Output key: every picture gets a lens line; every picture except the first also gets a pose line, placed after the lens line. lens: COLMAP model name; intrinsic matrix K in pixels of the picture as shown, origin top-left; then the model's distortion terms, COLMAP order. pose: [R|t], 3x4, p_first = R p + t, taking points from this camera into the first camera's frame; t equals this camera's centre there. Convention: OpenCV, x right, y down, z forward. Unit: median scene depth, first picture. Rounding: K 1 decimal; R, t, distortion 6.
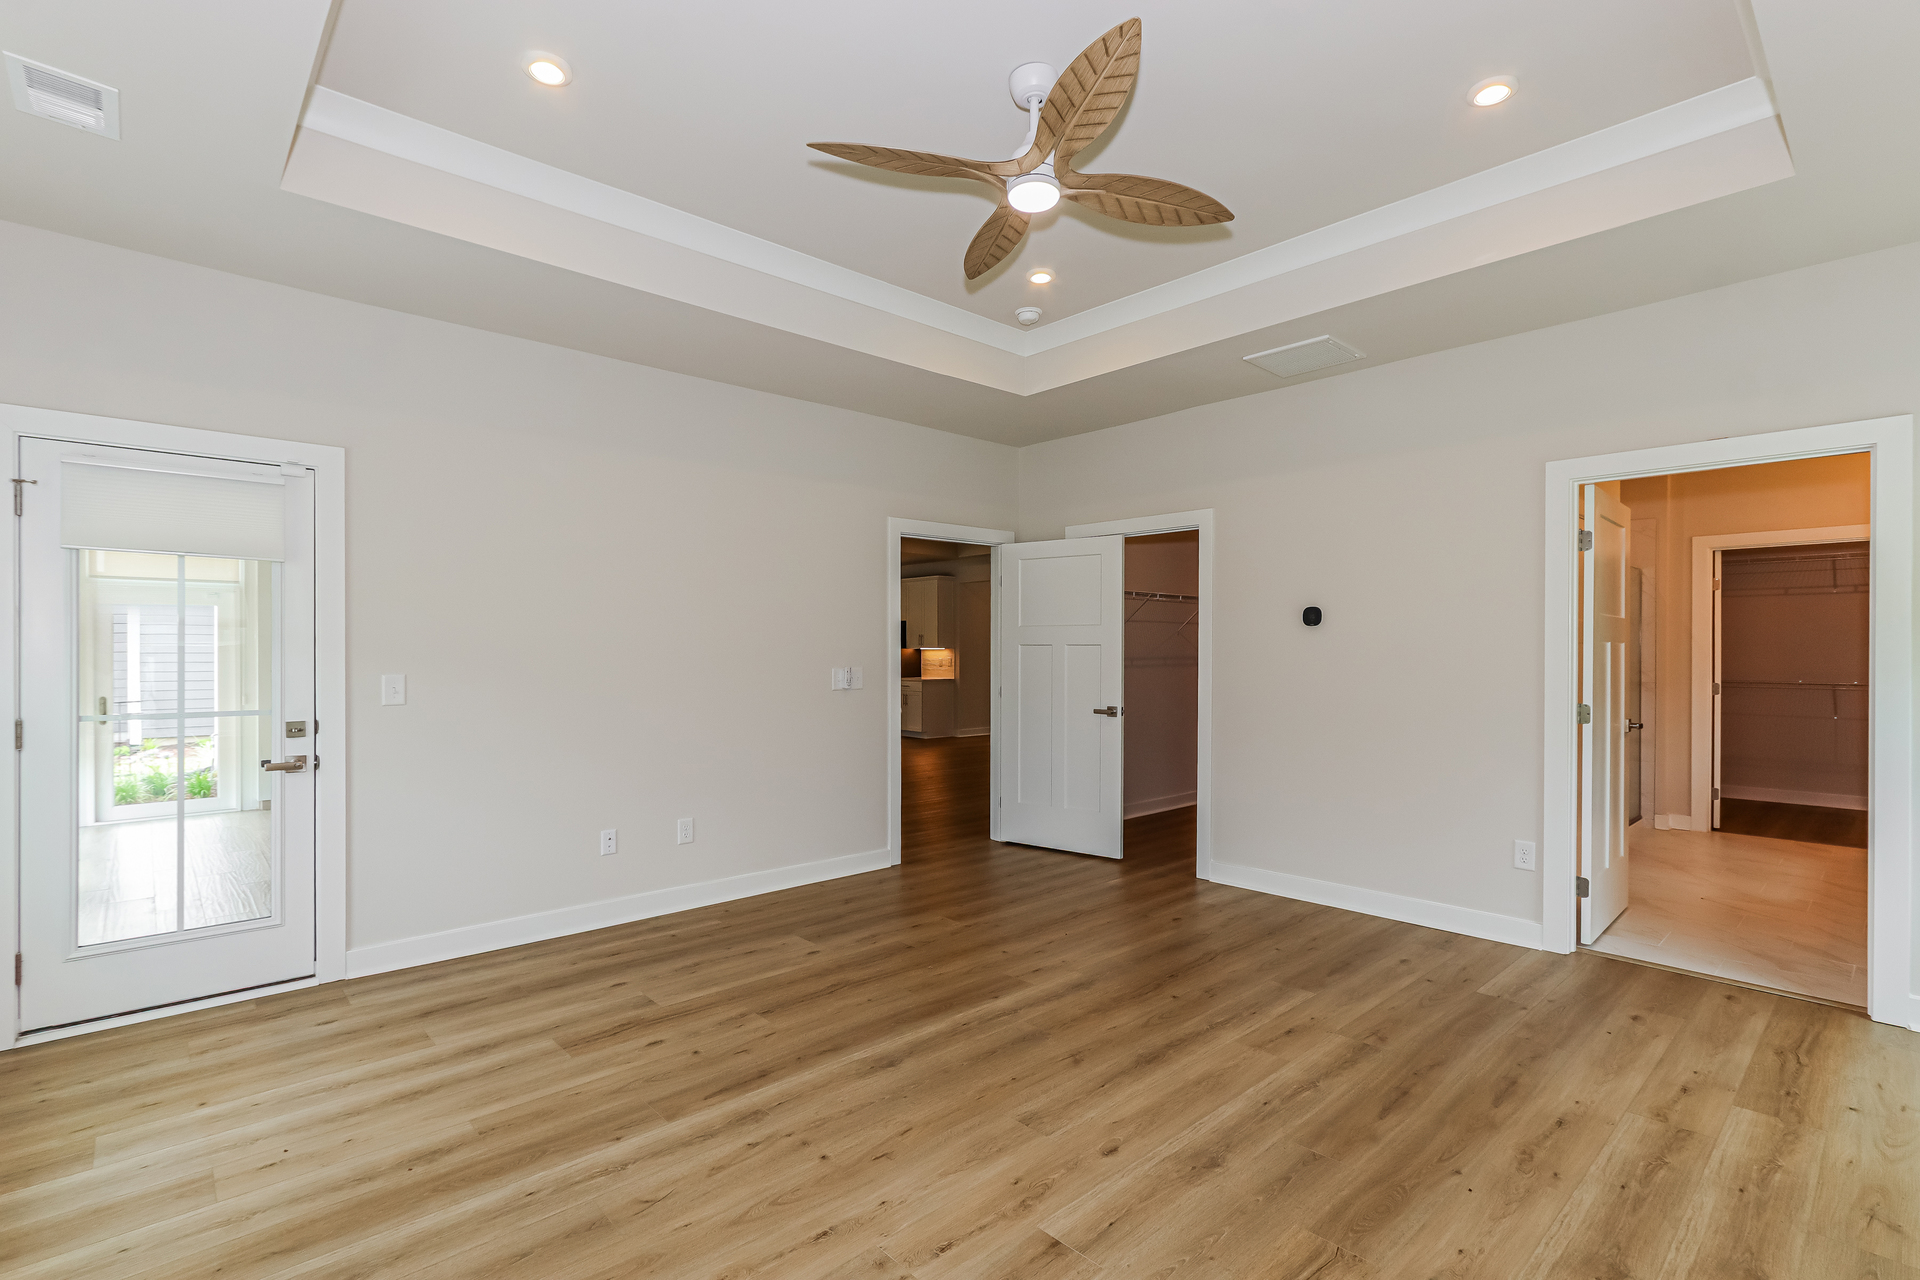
lens RADIAL K [[894.6, 0, 961.0], [0, 894.6, 653.2], [0, 0, 1]] dist [0.000976, -0.000011]
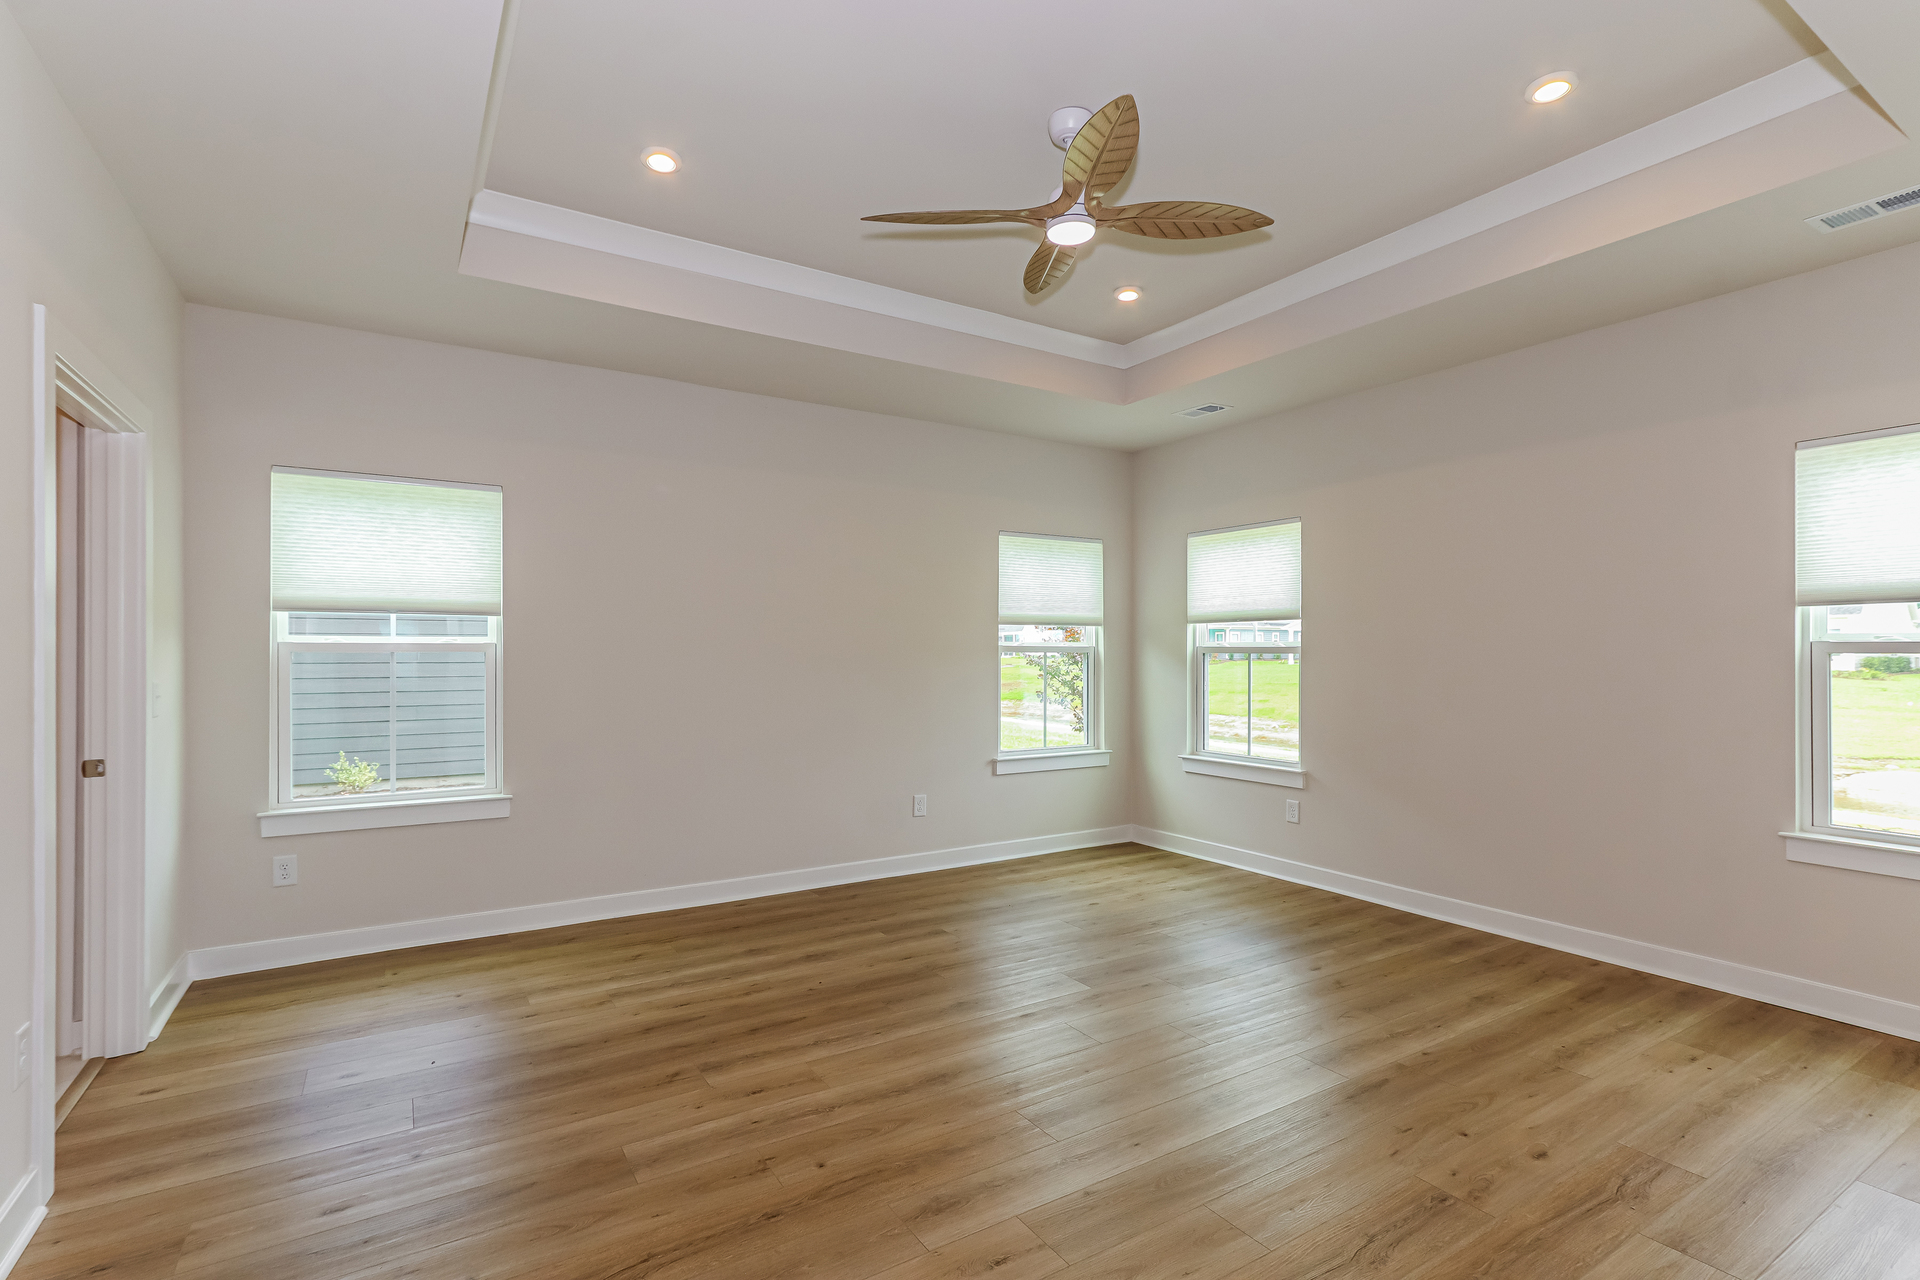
lens RADIAL K [[894.6, 0, 961.0], [0, 894.6, 653.2], [0, 0, 1]] dist [0.000976, -0.000011]
pose [[-0.983000, 0.000018, 0.183608, 0.012776], [0.001103, 0.999983, 0.005806, -0.008555], [-0.183605, 0.005909, -0.982982, 2.022710]]
